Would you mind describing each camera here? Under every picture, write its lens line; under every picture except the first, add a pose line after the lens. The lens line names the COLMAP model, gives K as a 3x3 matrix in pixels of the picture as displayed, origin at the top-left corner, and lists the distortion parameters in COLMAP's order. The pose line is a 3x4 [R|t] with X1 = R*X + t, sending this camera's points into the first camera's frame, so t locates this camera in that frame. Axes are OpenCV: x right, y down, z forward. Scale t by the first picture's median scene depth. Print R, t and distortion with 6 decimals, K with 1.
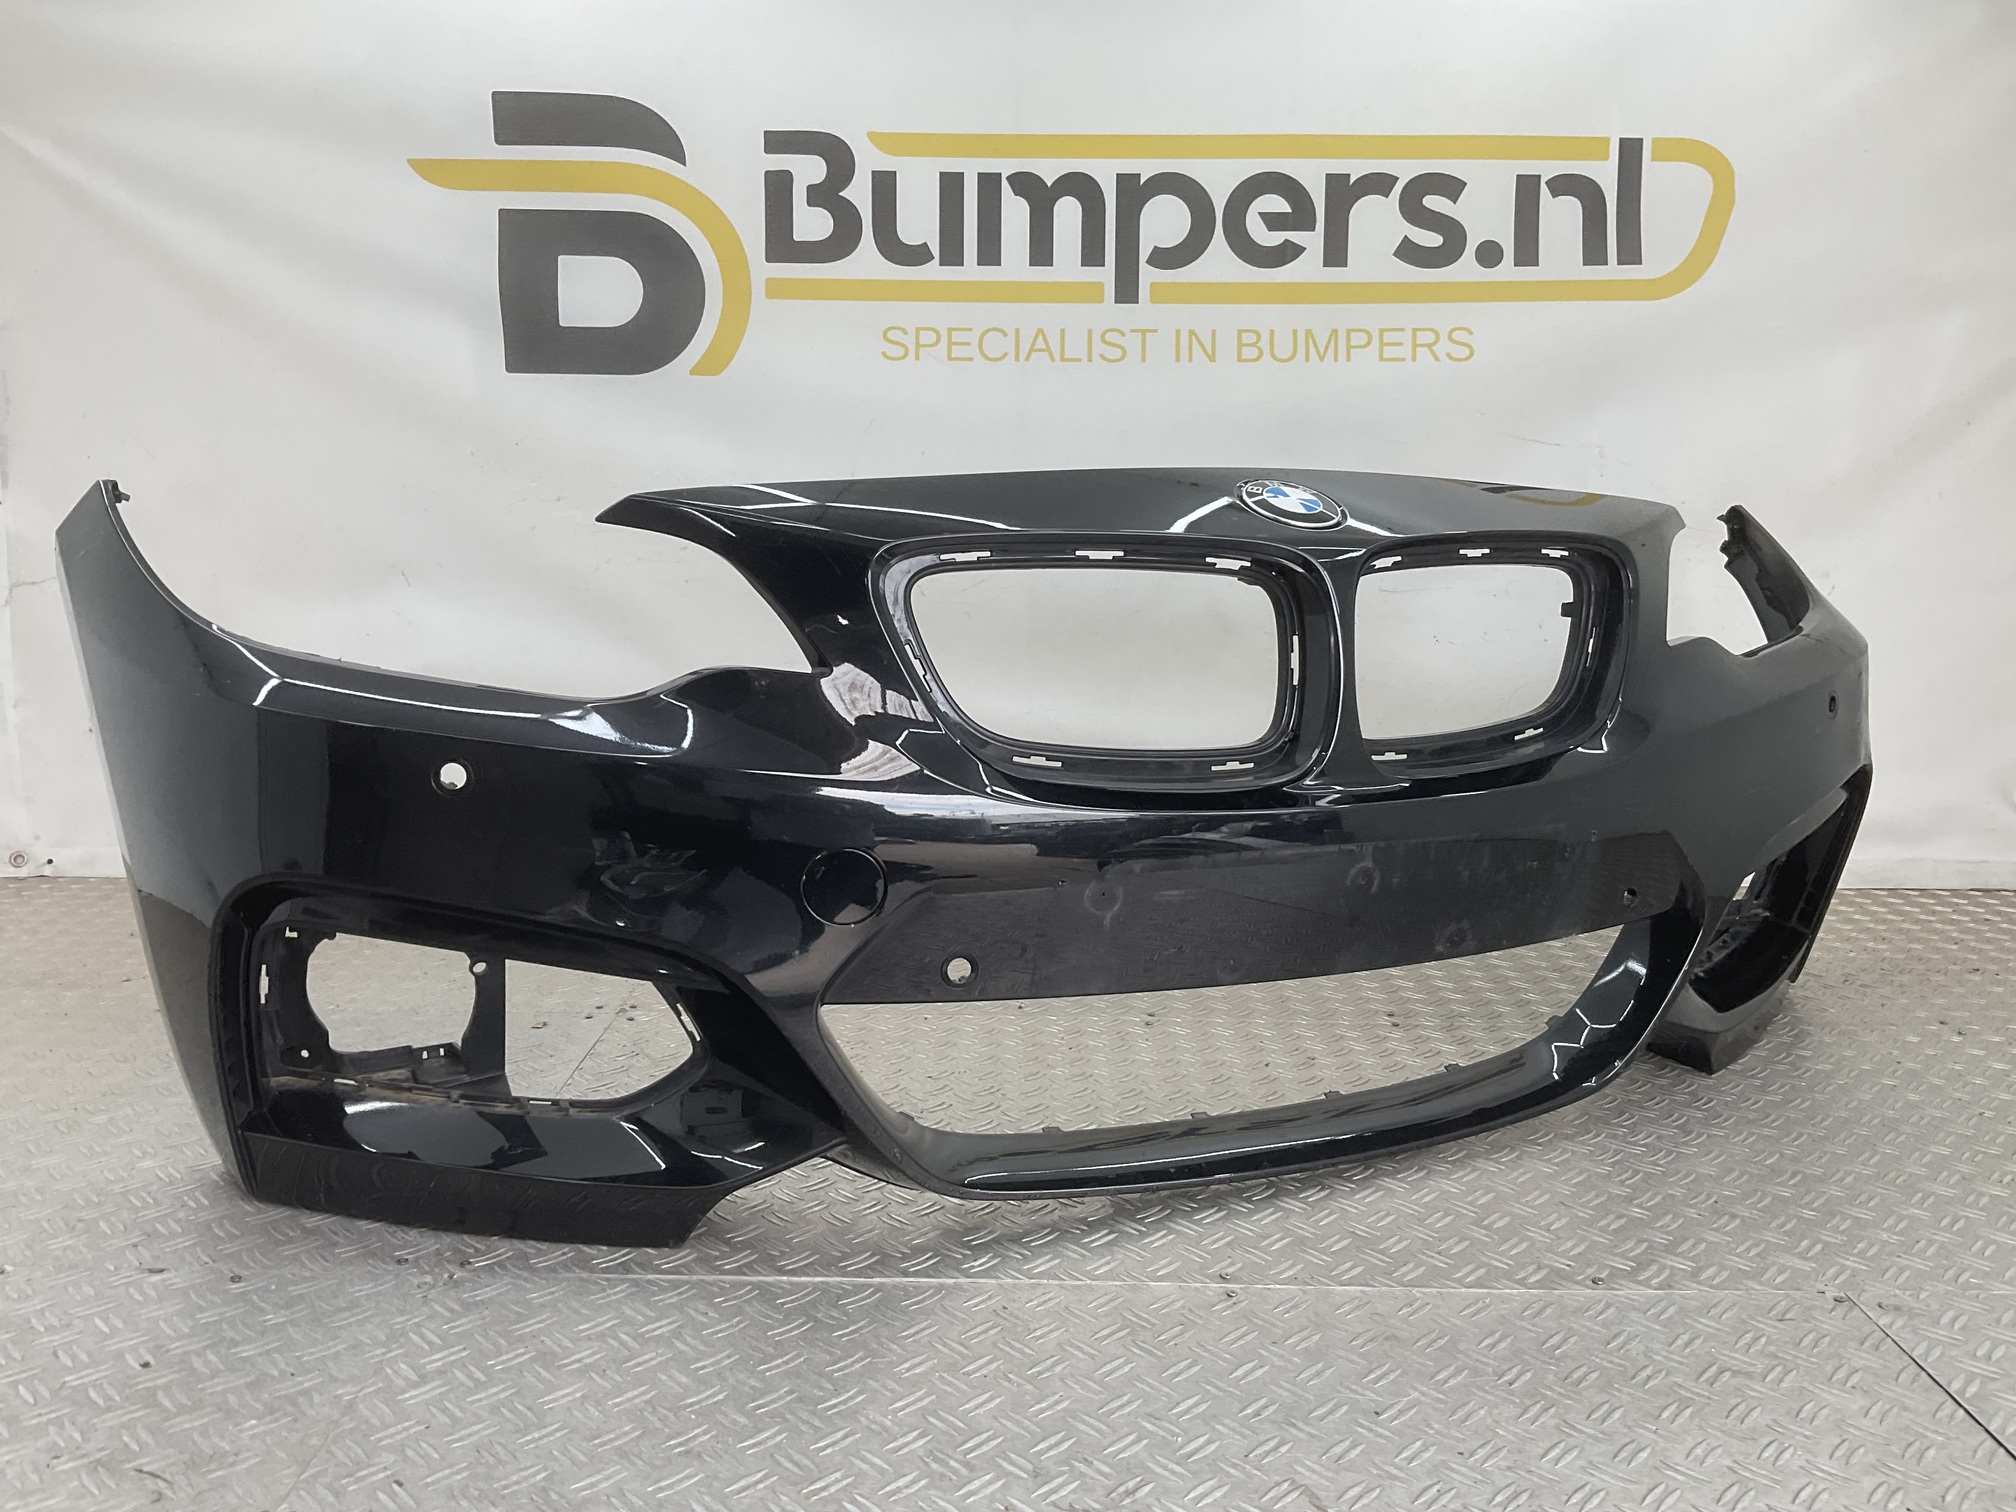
lens RADIAL K [[1654.5, 0, 1008.0], [0, 1654.5, 756.0], [0, 0, 1]] dist [0.096493, -0.189621]
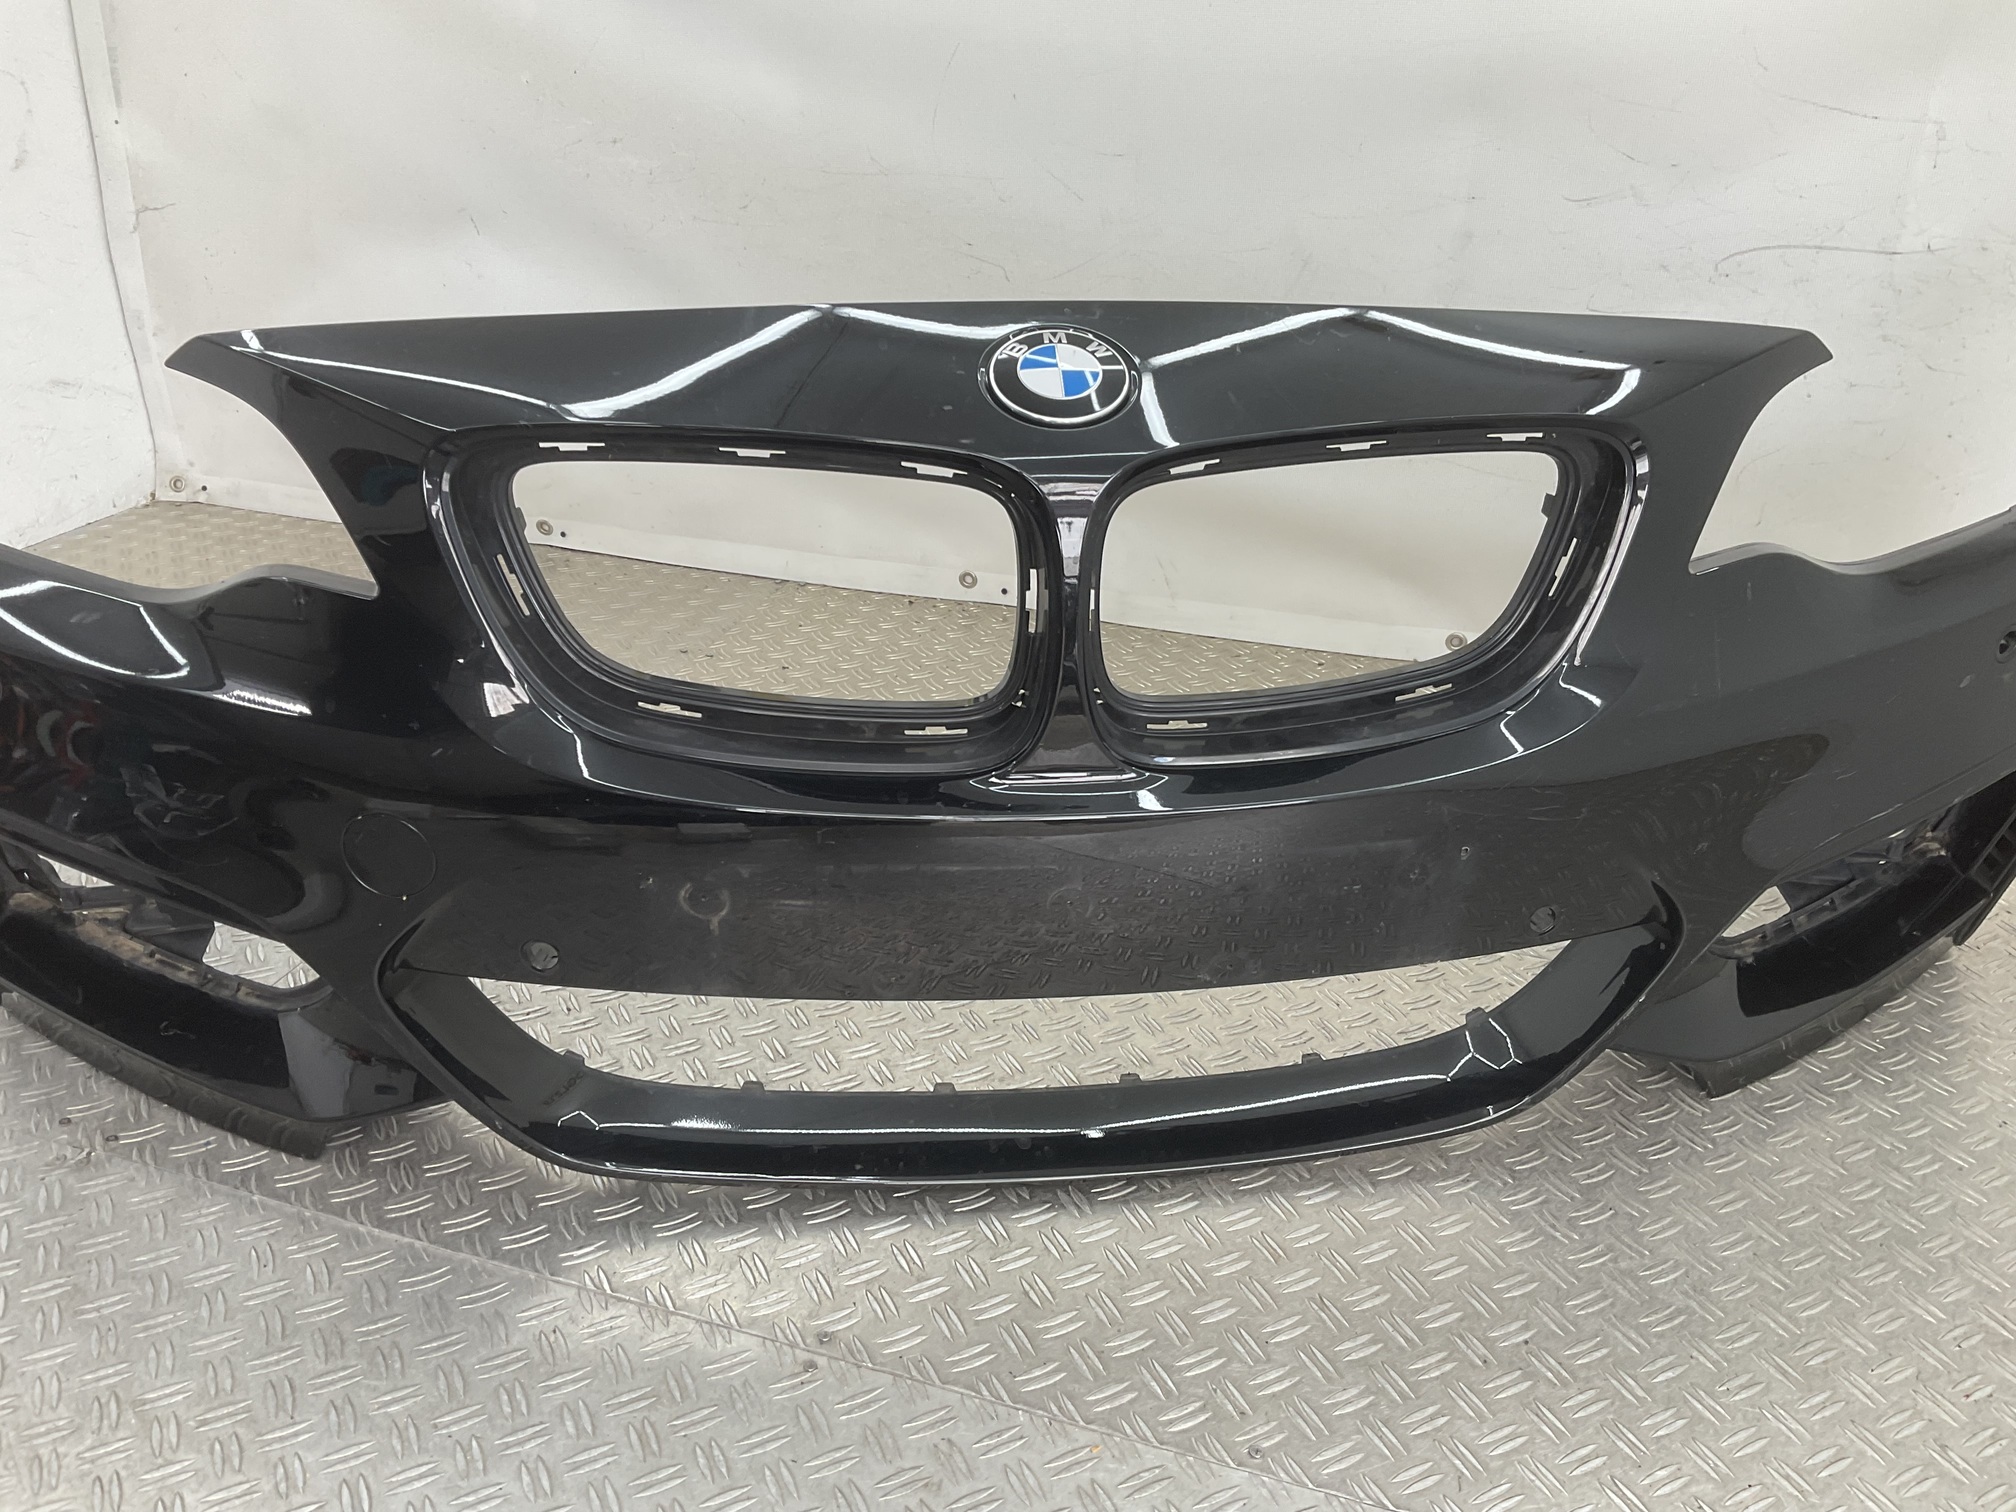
lens RADIAL K [[1654.5, 0, 1008.0], [0, 1654.5, 756.0], [0, 0, 1]] dist [0.096493, -0.189621]
pose [[0.949448, 0.144046, -0.278926, 0.377097], [-0.055823, 0.951821, 0.301529, -0.213341], [0.308922, -0.270715, 0.911746, 0.297629]]
